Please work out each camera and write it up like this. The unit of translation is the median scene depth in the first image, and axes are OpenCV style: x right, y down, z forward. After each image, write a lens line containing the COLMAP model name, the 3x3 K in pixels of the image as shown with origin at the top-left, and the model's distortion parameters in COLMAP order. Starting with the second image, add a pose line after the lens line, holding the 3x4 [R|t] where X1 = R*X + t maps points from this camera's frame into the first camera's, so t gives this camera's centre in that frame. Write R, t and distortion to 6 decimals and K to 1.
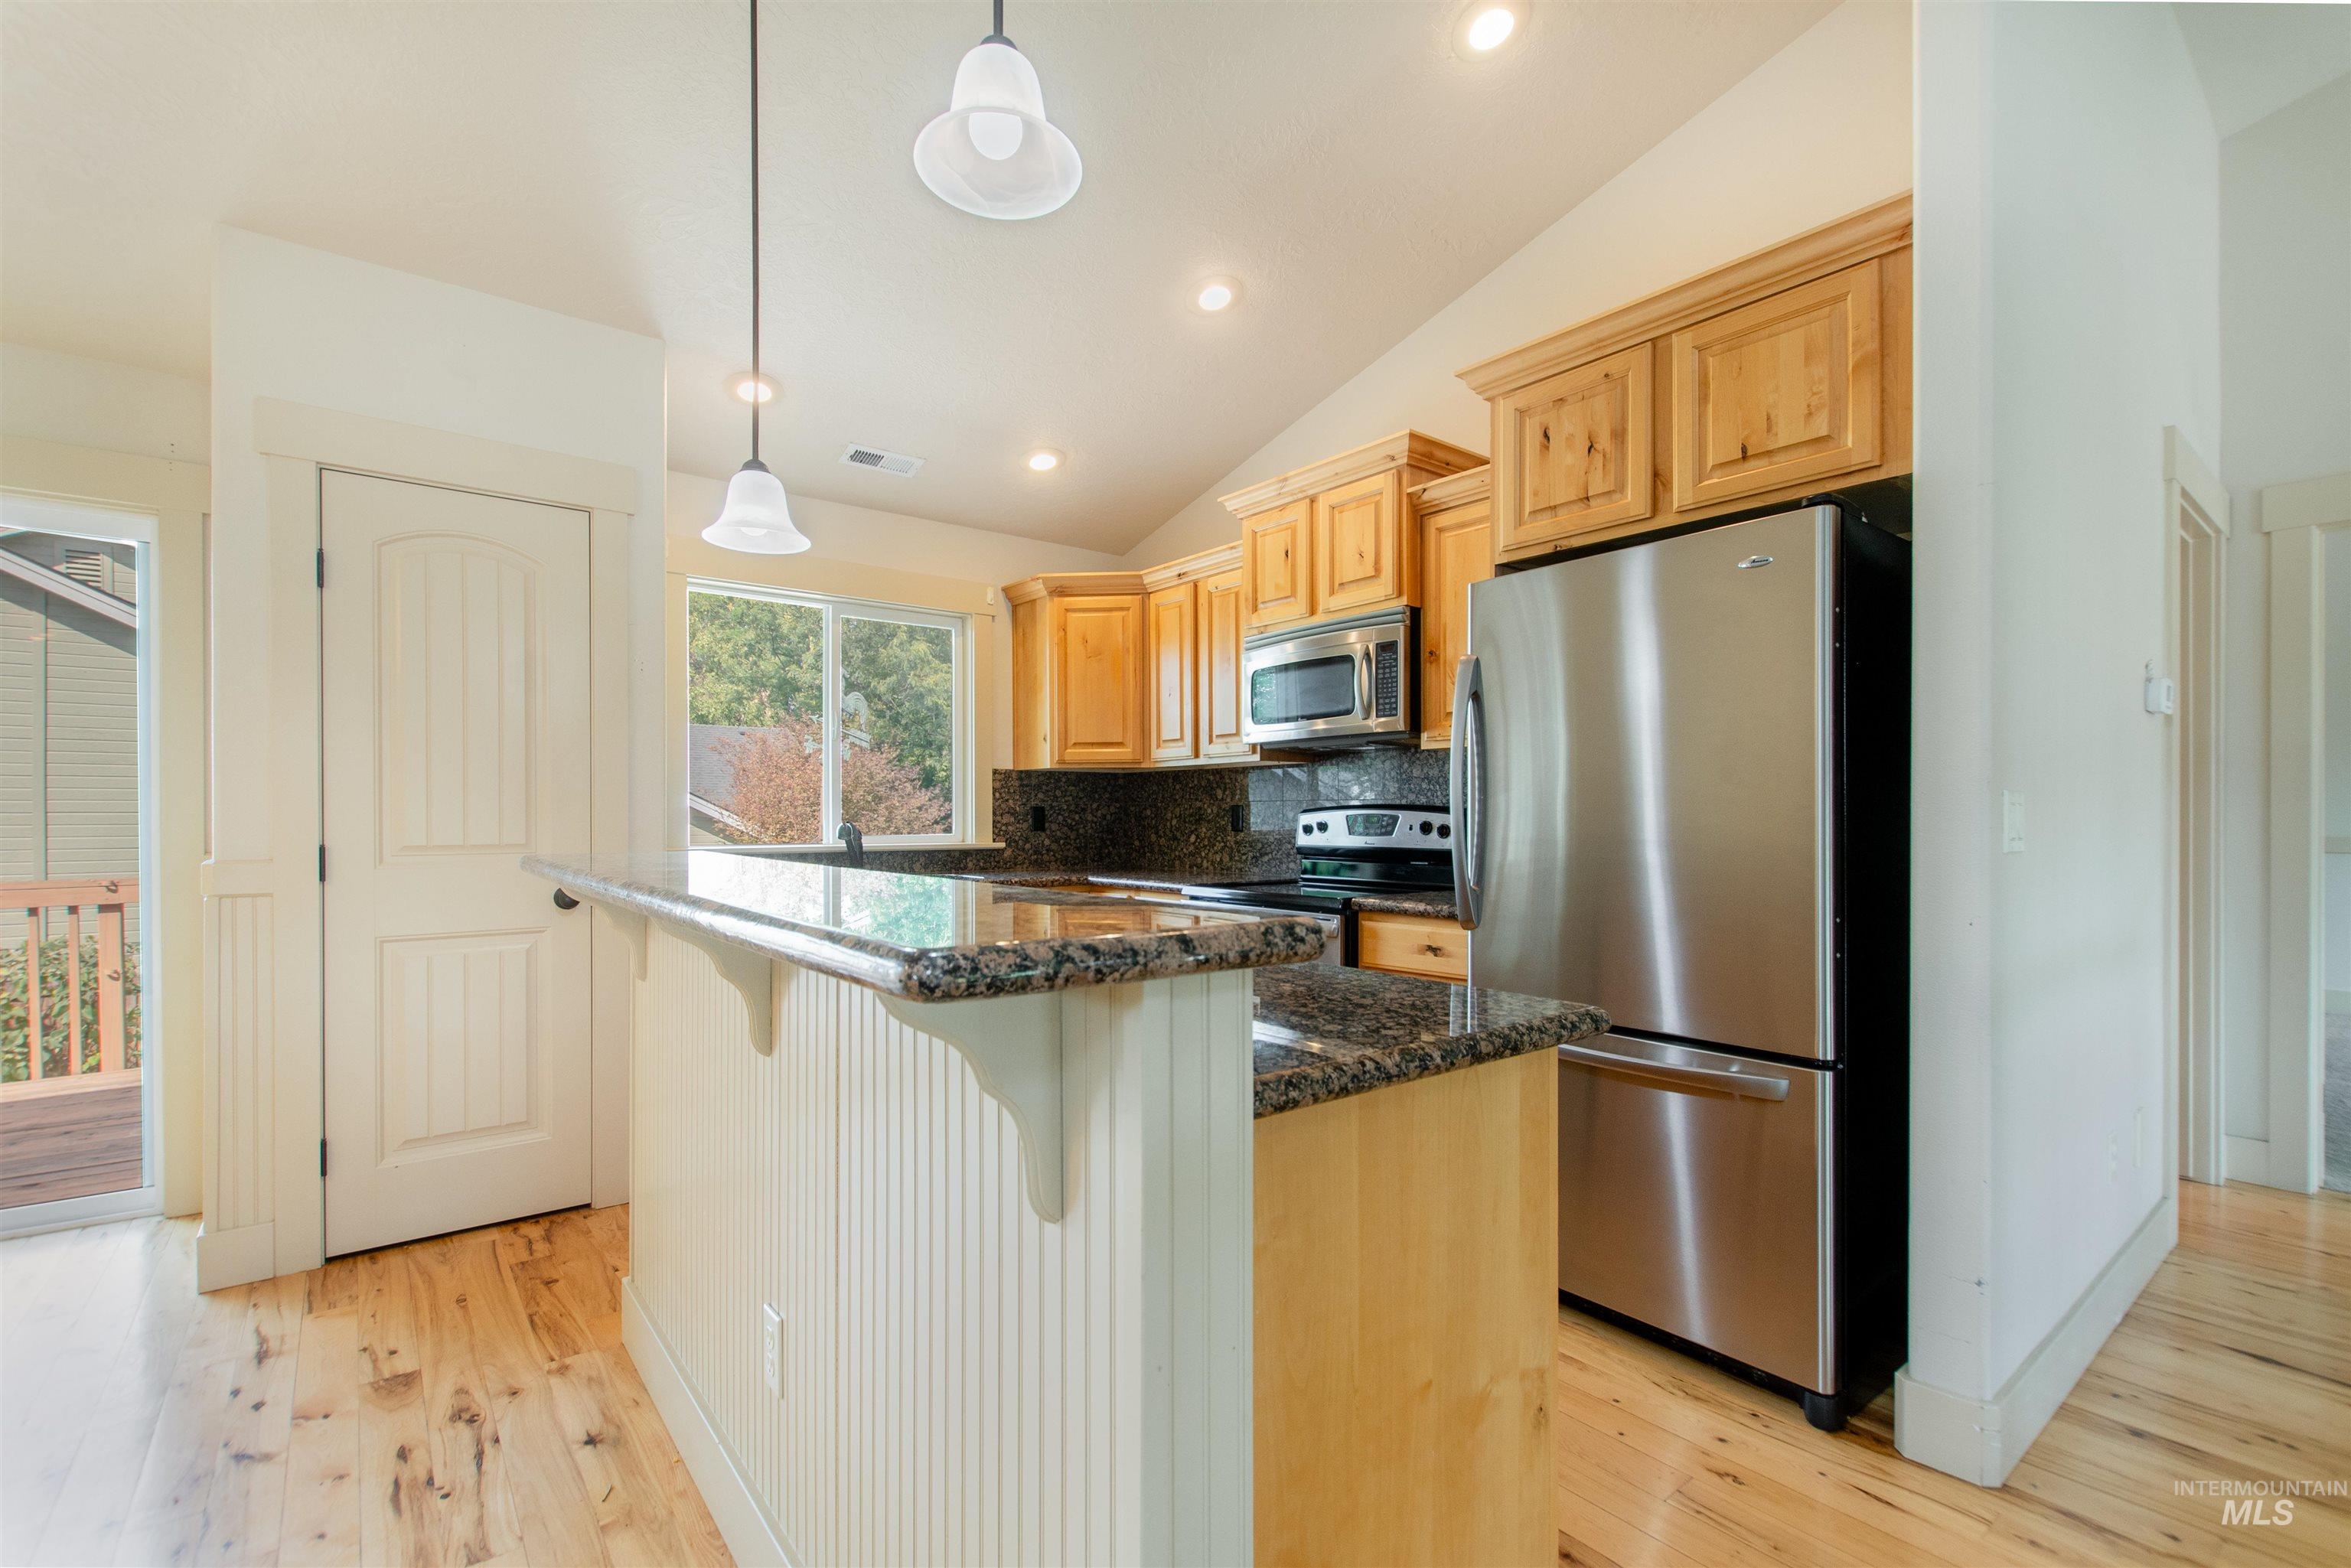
lens RADIAL K [[1035.1, 0, 1177.6], [0, 1035.1, 817.0], [0, 0, 1]] dist [0.013652, -0.007659]
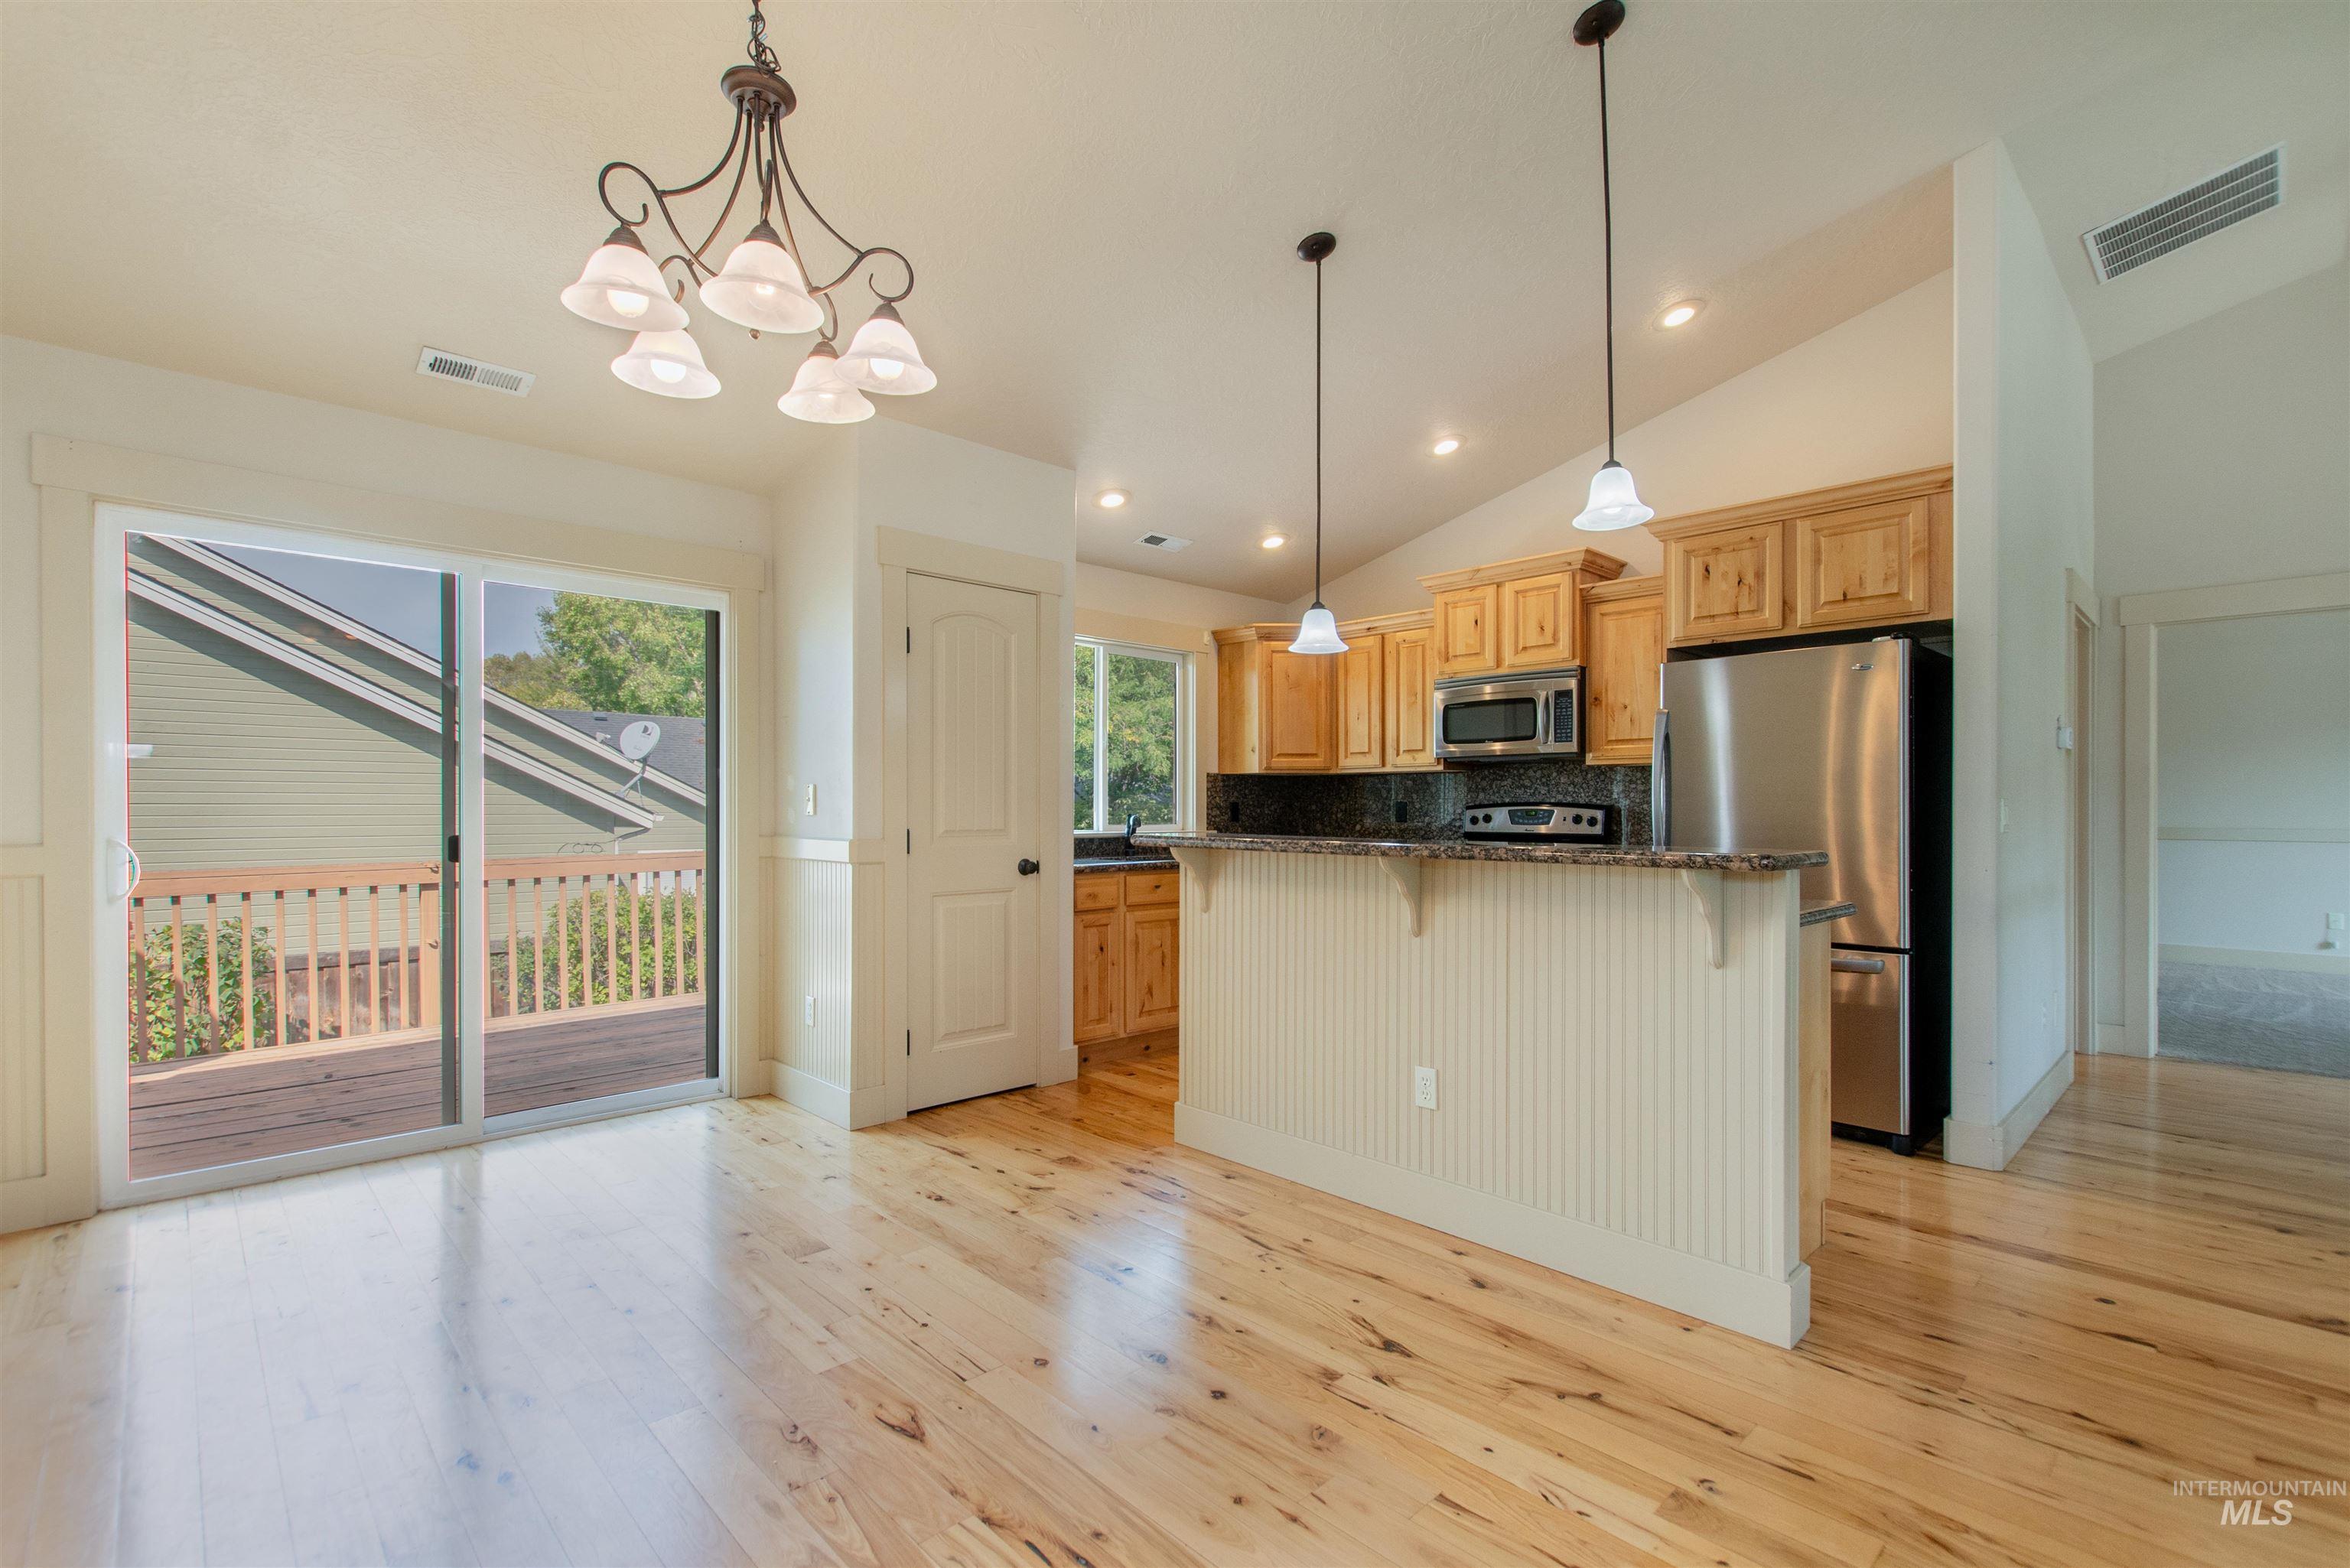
lens RADIAL K [[1050.4, 0, 1178.7], [0, 1050.4, 805.9], [0, 0, 1]] dist [0.010413, -0.007602]
pose [[0.996099, 0.002736, 0.088204, -0.442030], [-0.002434, 0.999991, -0.003529, -0.001509], [-0.088213, 0.003300, 0.996096, -0.393343]]
